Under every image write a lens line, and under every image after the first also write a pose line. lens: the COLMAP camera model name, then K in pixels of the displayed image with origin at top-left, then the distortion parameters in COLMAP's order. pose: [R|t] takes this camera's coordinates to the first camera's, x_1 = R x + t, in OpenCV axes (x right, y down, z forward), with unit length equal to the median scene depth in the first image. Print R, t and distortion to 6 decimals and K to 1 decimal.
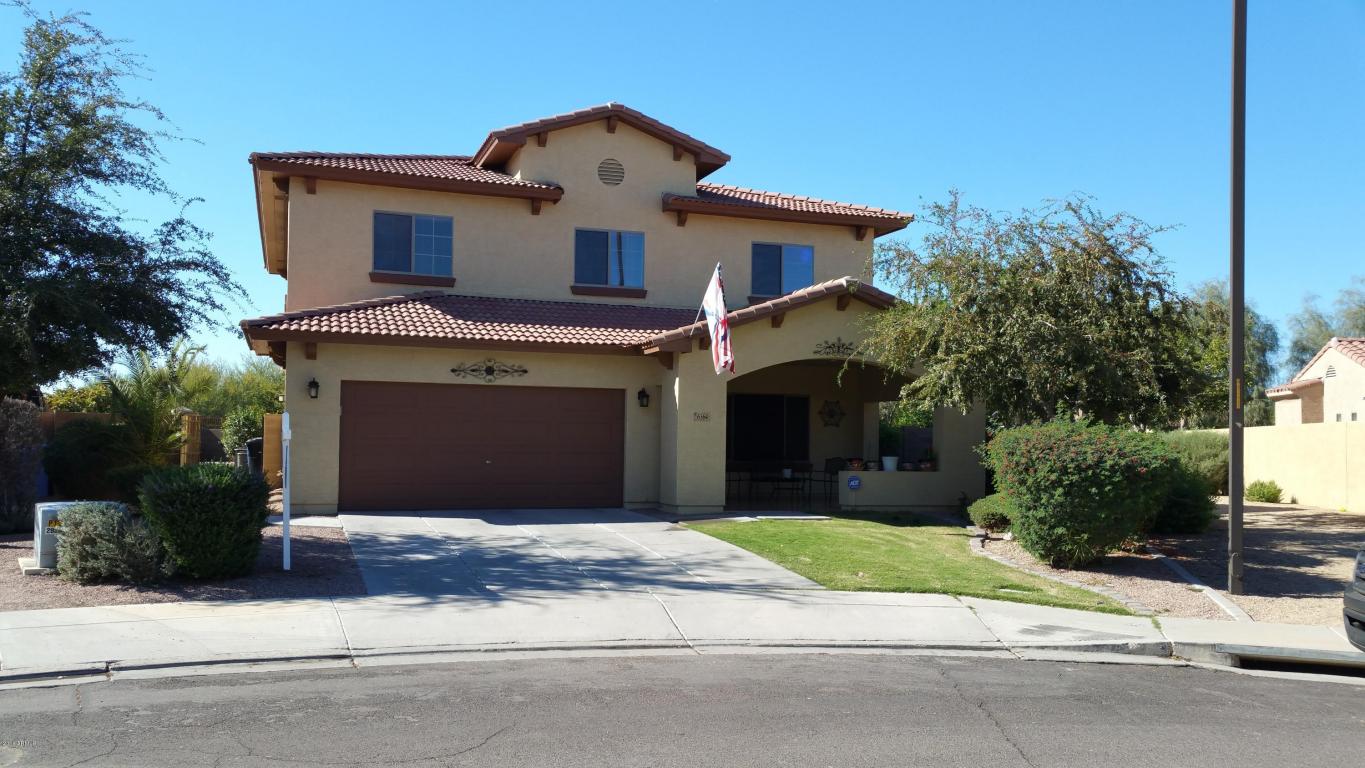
lens RADIAL K [[1107.3, 0, 682.7], [0, 1107.3, 405.7], [0, 0, 1]] dist [0.093479, -0.178416]
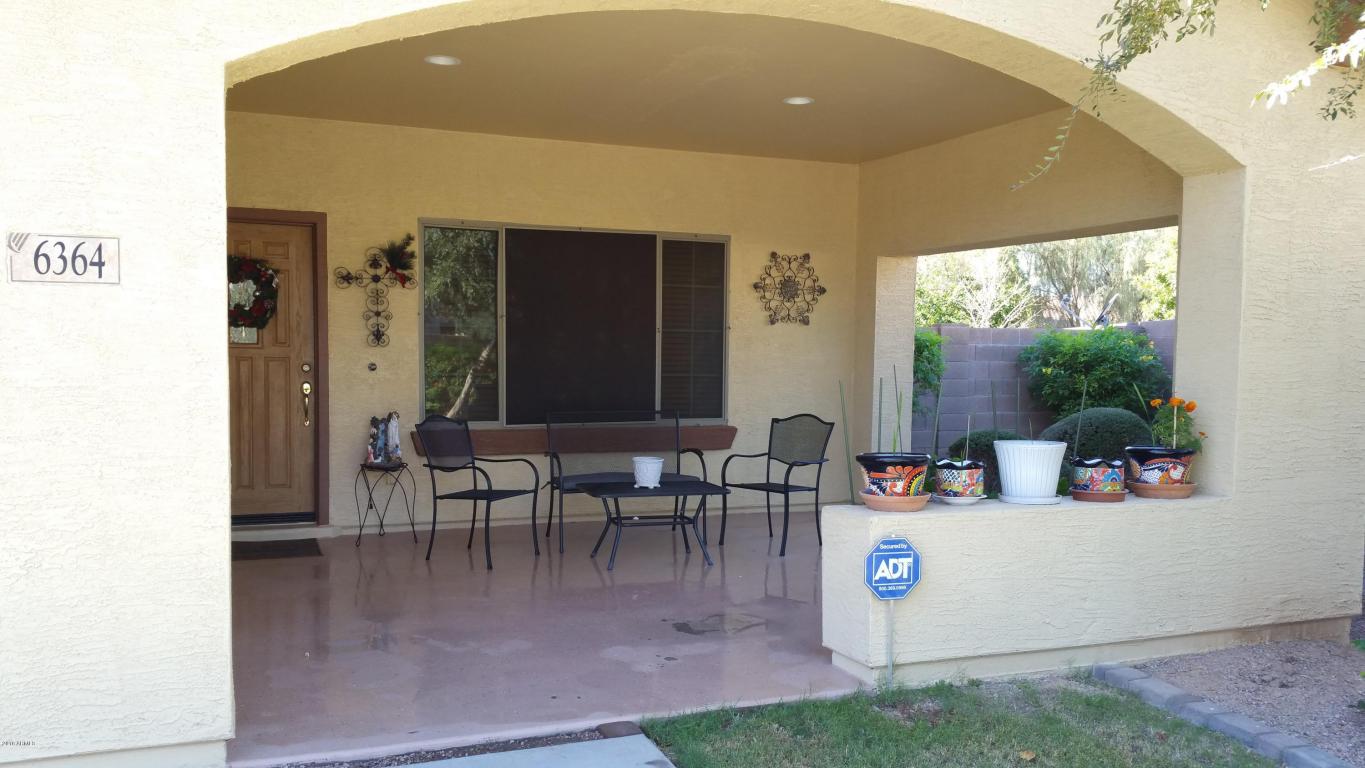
lens RADIAL K [[1107.3, 0, 682.7], [0, 1107.3, 405.7], [0, 0, 1]] dist [0.093479, -0.178416]
pose [[0.998998, -0.003646, 0.044616, 0.088933], [-0.000214, 0.996278, 0.086194, 0.015047], [-0.044765, -0.086117, 0.995279, 0.681153]]
